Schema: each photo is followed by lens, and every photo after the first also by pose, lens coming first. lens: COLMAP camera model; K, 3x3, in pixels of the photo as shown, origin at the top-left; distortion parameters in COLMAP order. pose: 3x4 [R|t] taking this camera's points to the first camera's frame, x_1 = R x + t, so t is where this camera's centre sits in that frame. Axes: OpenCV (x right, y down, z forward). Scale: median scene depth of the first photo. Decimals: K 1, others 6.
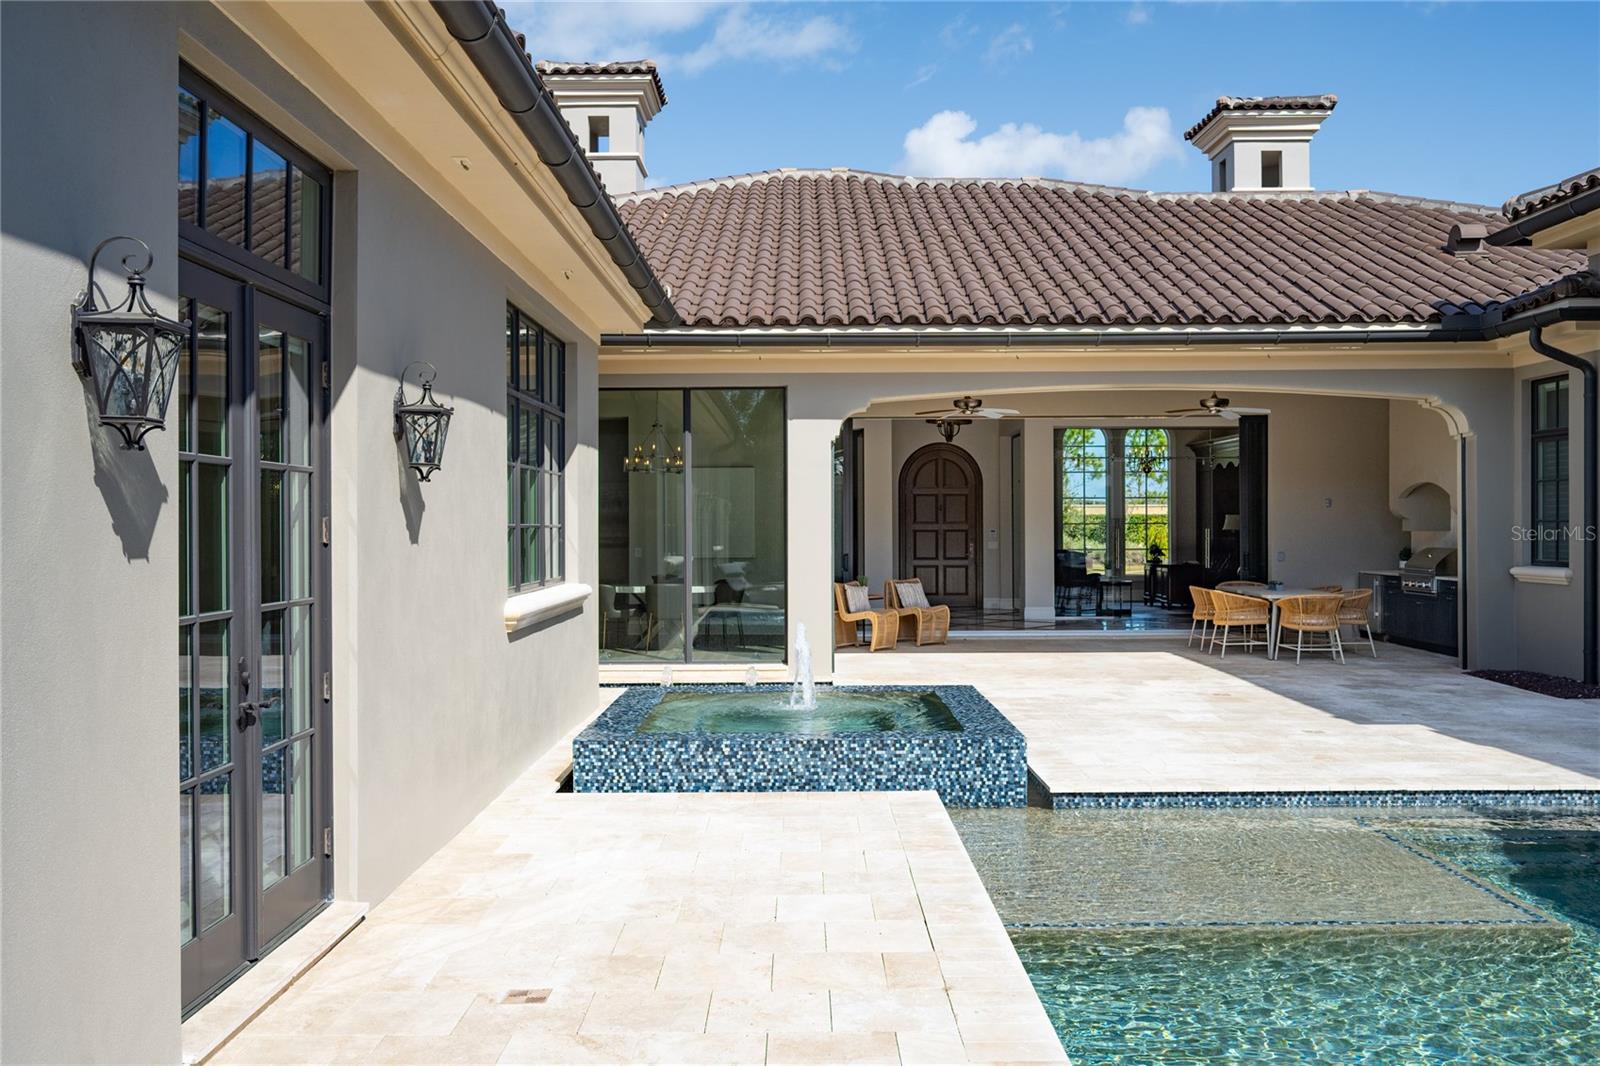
lens RADIAL K [[1378.4, 0, 800.0], [0, 1378.4, 533.0], [0, 0, 1]] dist [-0.003335, -0.002101]
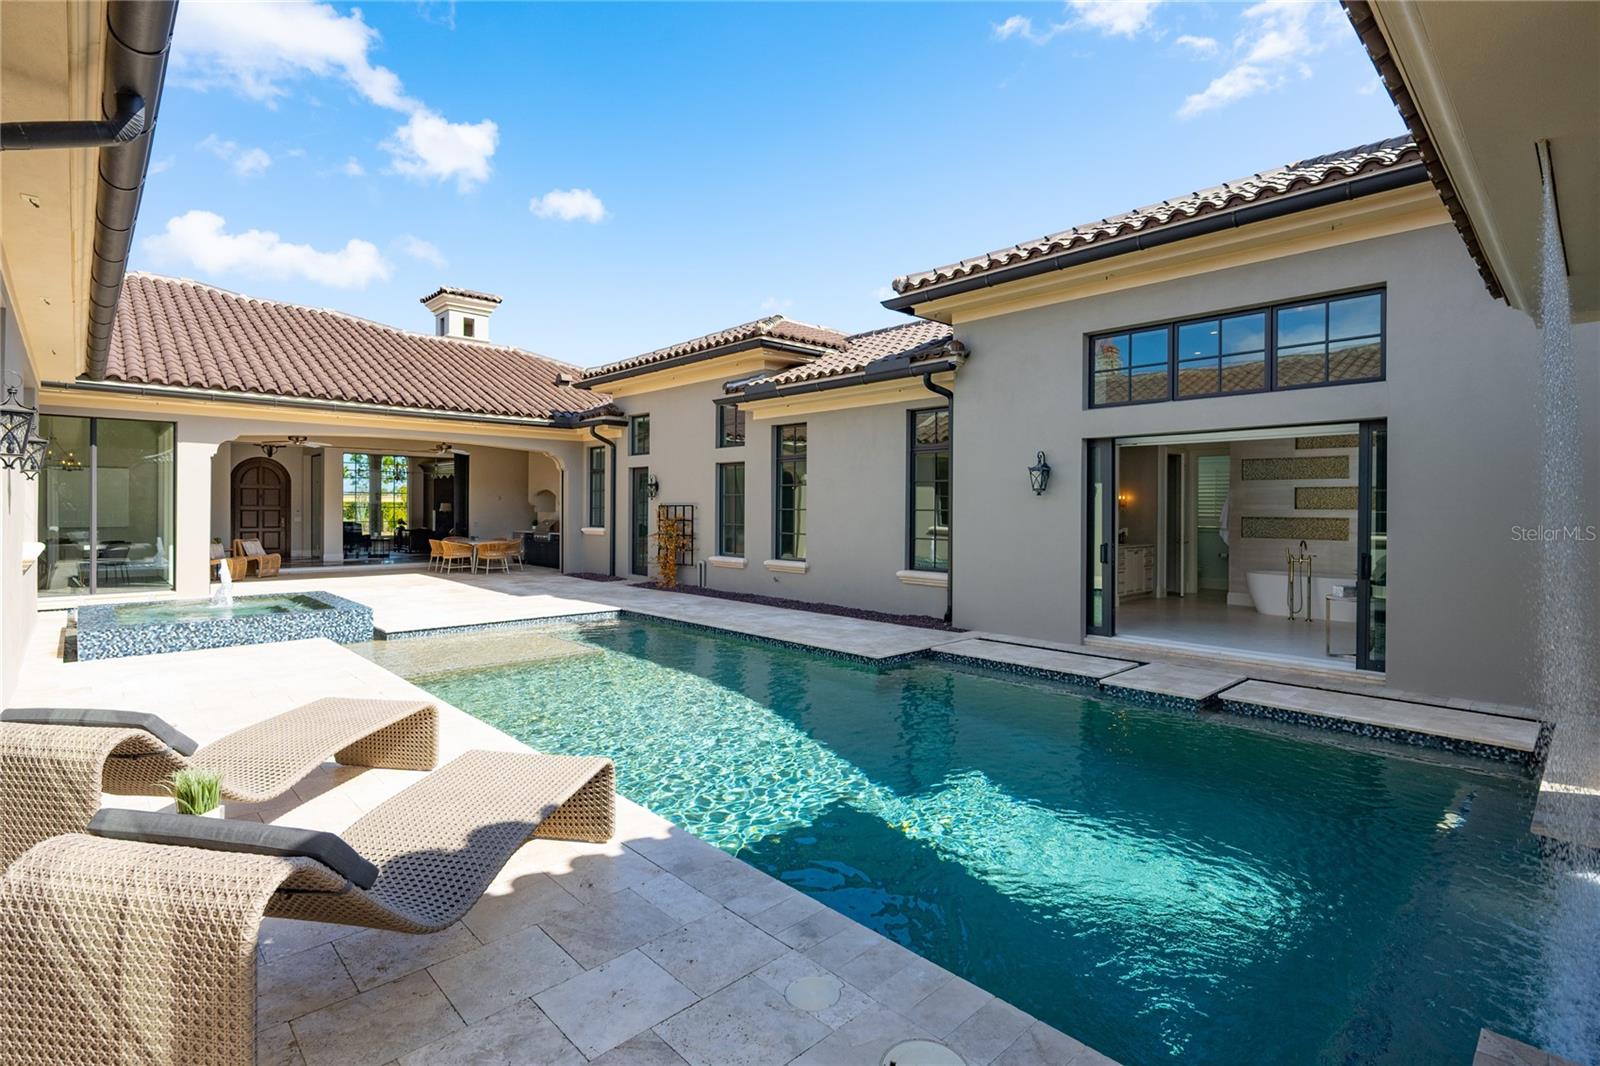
lens RADIAL K [[764.6, 0, 800.0], [0, 764.6, 505.8], [0, 0, 1]] dist [0.000937, 0.000121]
pose [[0.724121, 0.011012, 0.689585, -0.089225], [-0.003849, 0.999921, -0.011926, 0.001659], [-0.689662, 0.005981, 0.724107, -0.156094]]
